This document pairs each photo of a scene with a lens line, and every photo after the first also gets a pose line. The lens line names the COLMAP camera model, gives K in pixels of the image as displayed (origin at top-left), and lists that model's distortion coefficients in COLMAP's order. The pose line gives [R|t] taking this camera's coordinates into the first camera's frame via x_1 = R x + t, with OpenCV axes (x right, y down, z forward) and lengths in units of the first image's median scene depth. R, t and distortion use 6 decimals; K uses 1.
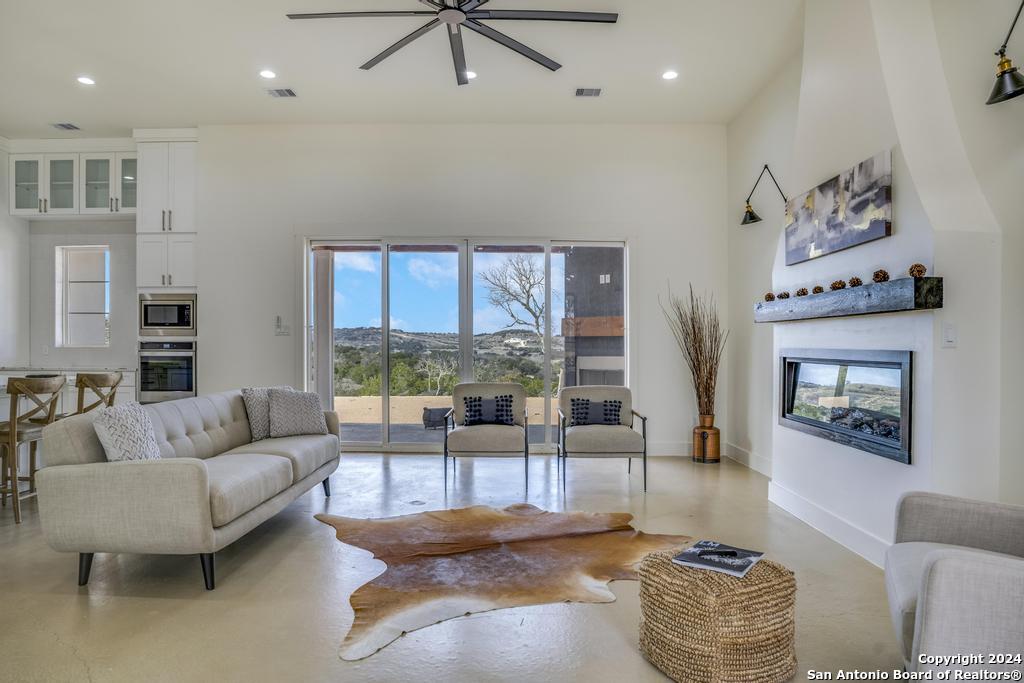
lens RADIAL K [[617.6, 0, 512.0], [0, 617.6, 341.5], [0, 0, 1]] dist [-0.006182, -0.001099]
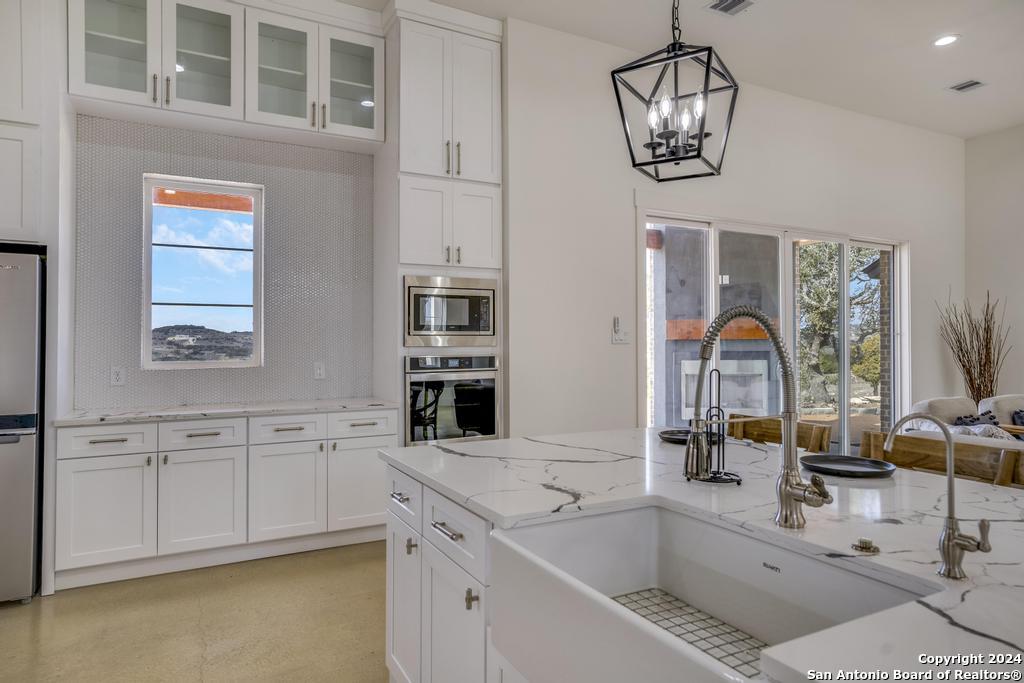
lens RADIAL K [[599.9, 0, 515.1], [0, 599.9, 327.8], [0, 0, 1]] dist [-0.006429, 0.018817]
pose [[0.860926, 0.003167, 0.508721, -0.793207], [0.005123, 0.999876, -0.014895, -0.018285], [-0.508705, 0.015429, 0.860803, 0.449663]]
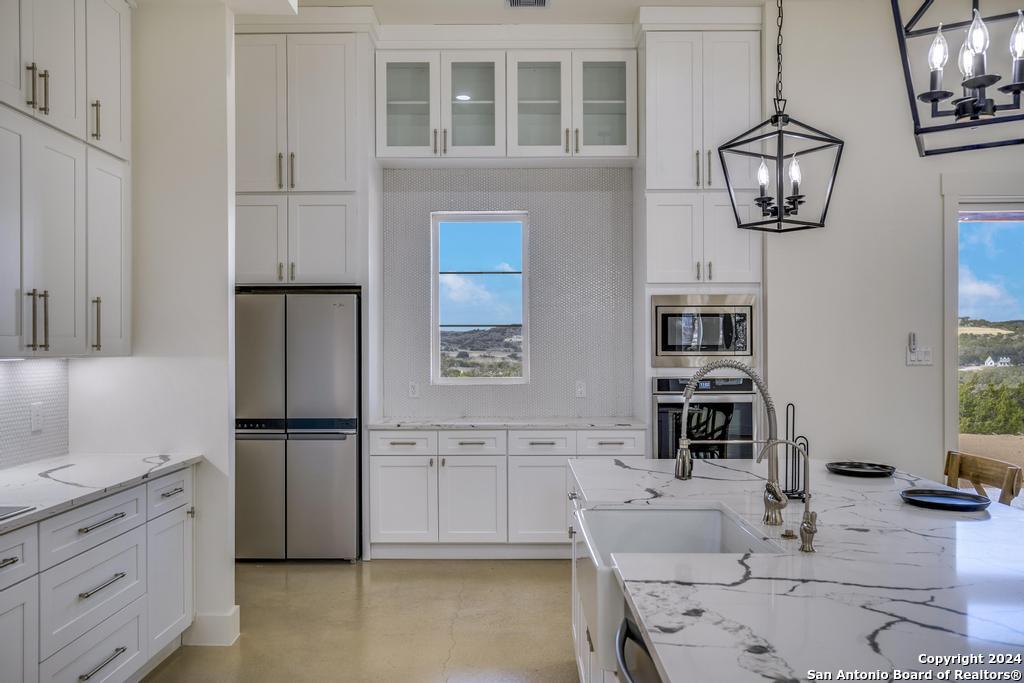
lens RADIAL K [[822.0, 0, 543.6], [0, 822.0, 342.7], [0, 0, 1]] dist [0.013329, 0.000620]
pose [[0.998483, -0.007605, 0.054535, -0.737782], [0.007382, 0.999964, 0.004287, -0.036300], [-0.054565, -0.003878, 0.998503, 0.233376]]
